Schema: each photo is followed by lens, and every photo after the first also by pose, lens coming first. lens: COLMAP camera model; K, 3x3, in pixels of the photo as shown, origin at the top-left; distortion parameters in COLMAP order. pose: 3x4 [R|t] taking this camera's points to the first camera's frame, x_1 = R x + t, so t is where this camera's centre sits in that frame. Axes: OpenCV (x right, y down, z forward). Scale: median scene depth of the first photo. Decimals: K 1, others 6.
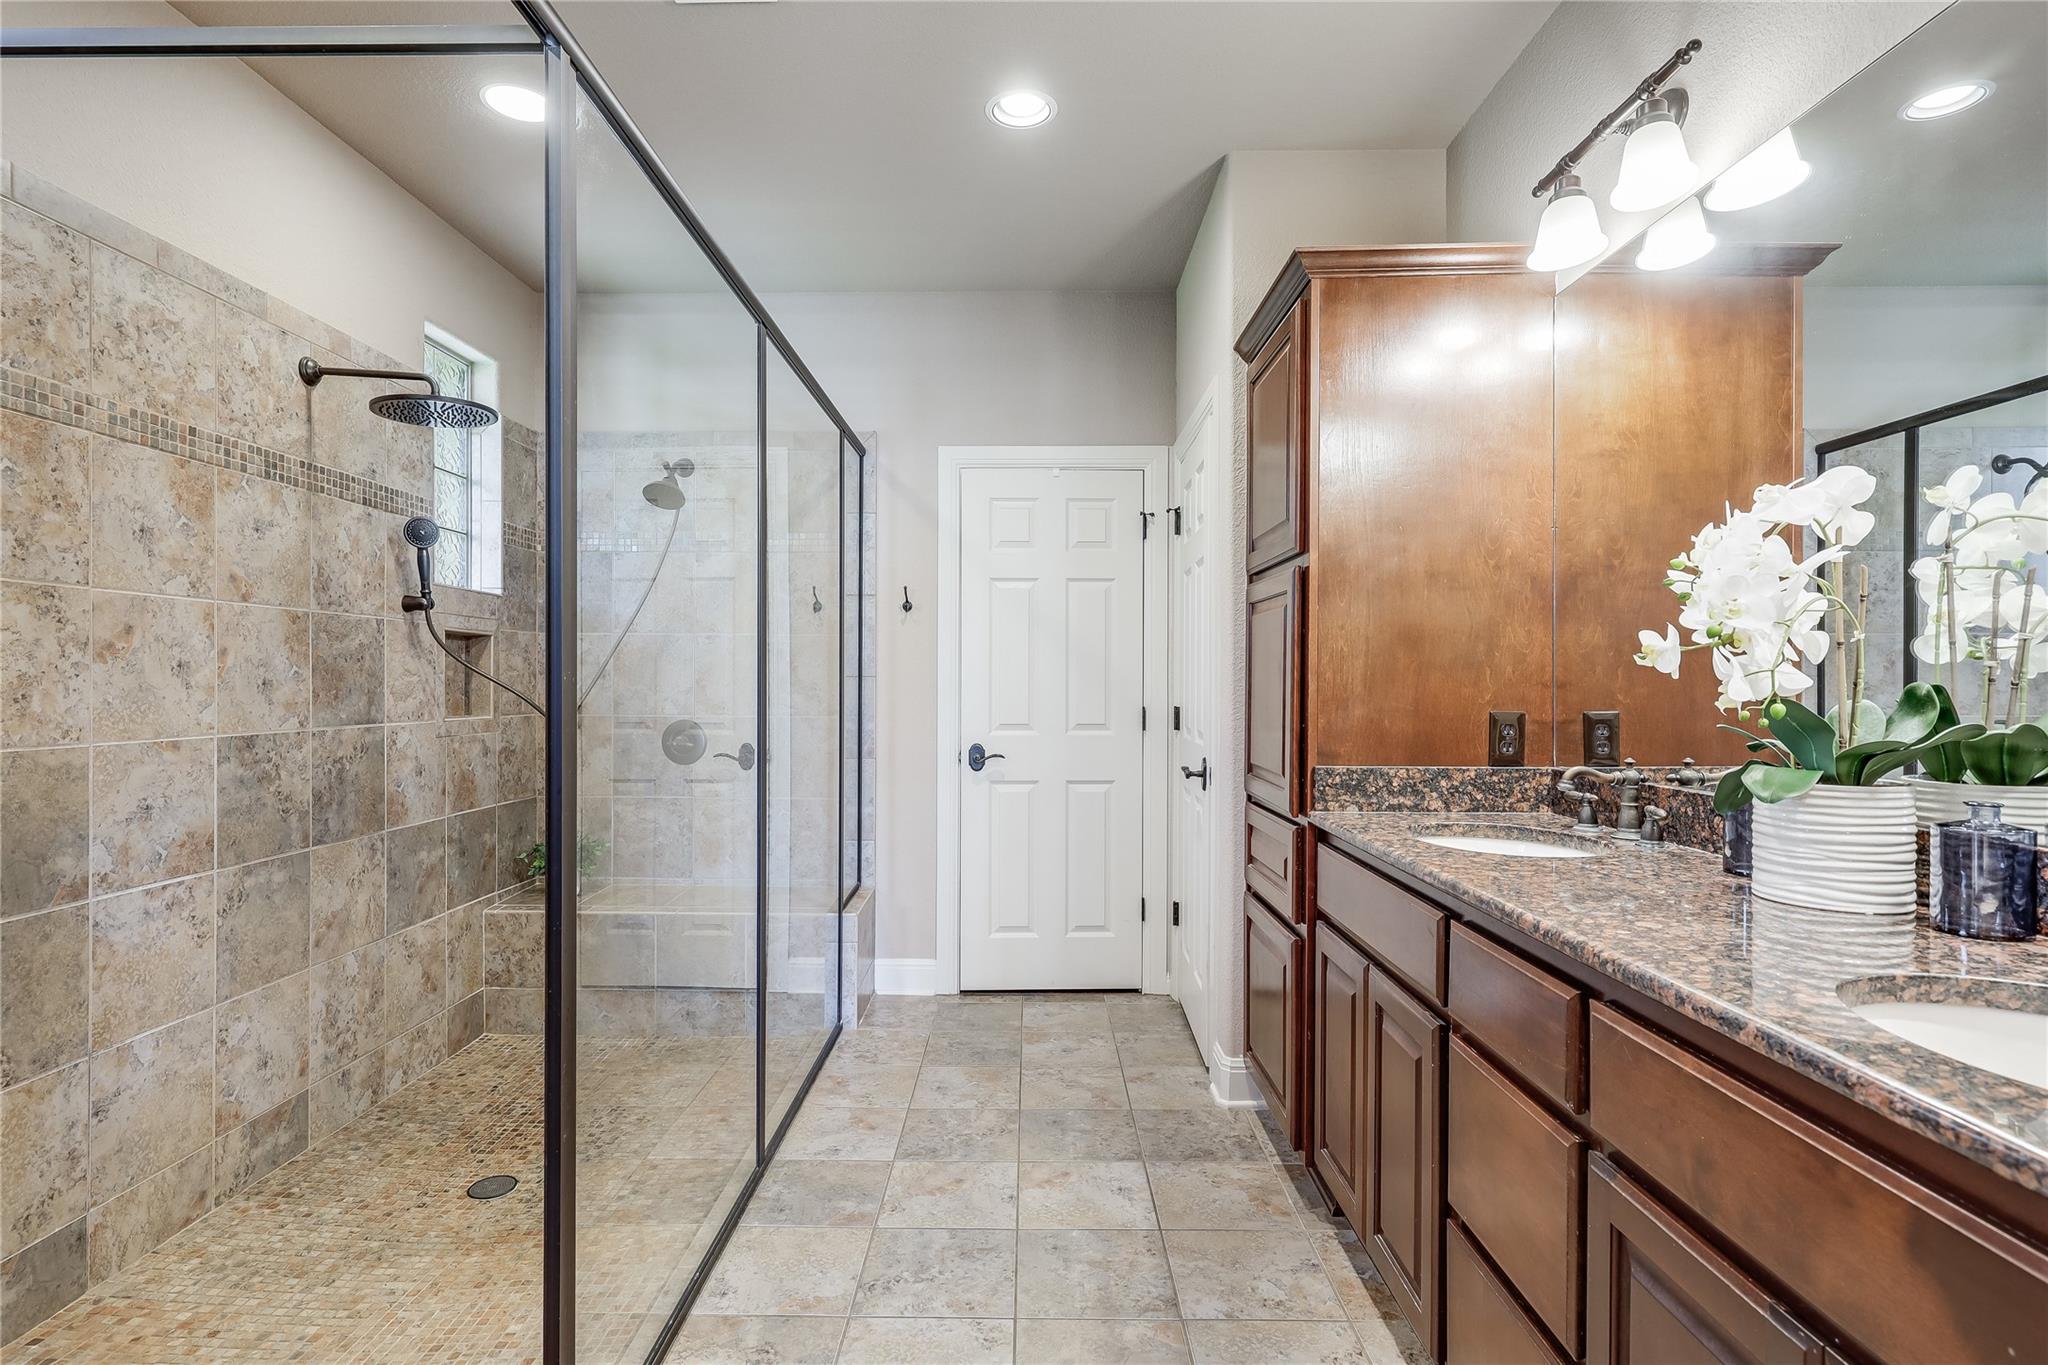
lens RADIAL K [[1004.0, 0, 1015.3], [0, 1004.0, 686.5], [0, 0, 1]] dist [0.000043, -0.000600]
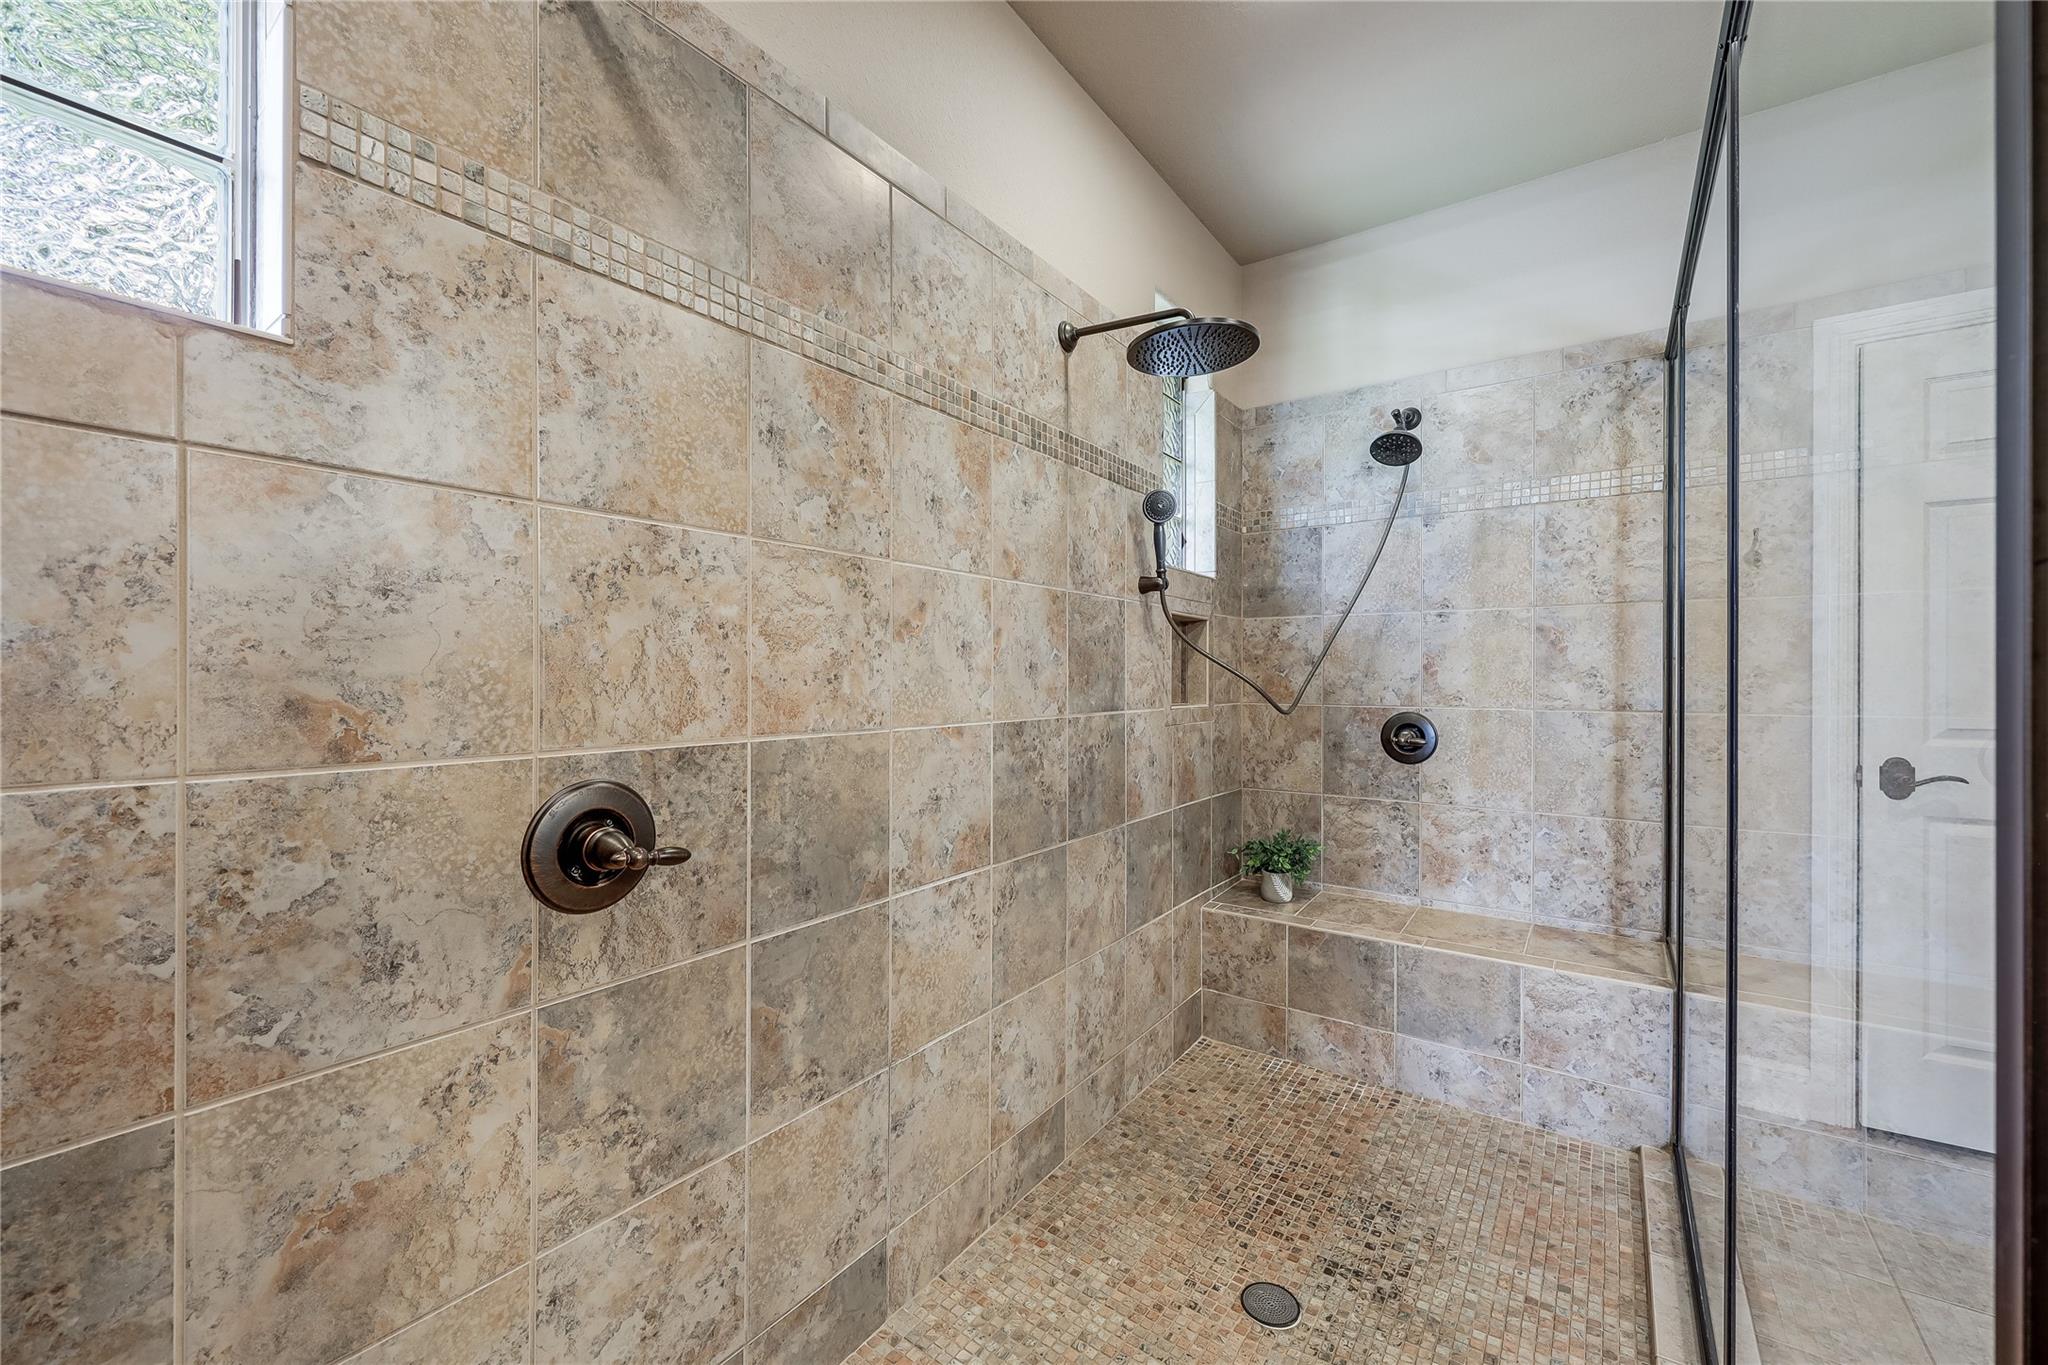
lens RADIAL K [[842.0, 0, 1023.3], [0, 842.0, 673.0], [0, 0, 1]] dist [0.000591, 0.000230]
pose [[0.823796, -0.004940, -0.566864, -0.296785], [-0.000209, 0.999959, -0.009018, 0.009577], [0.566886, 0.007548, 0.823762, 0.335016]]
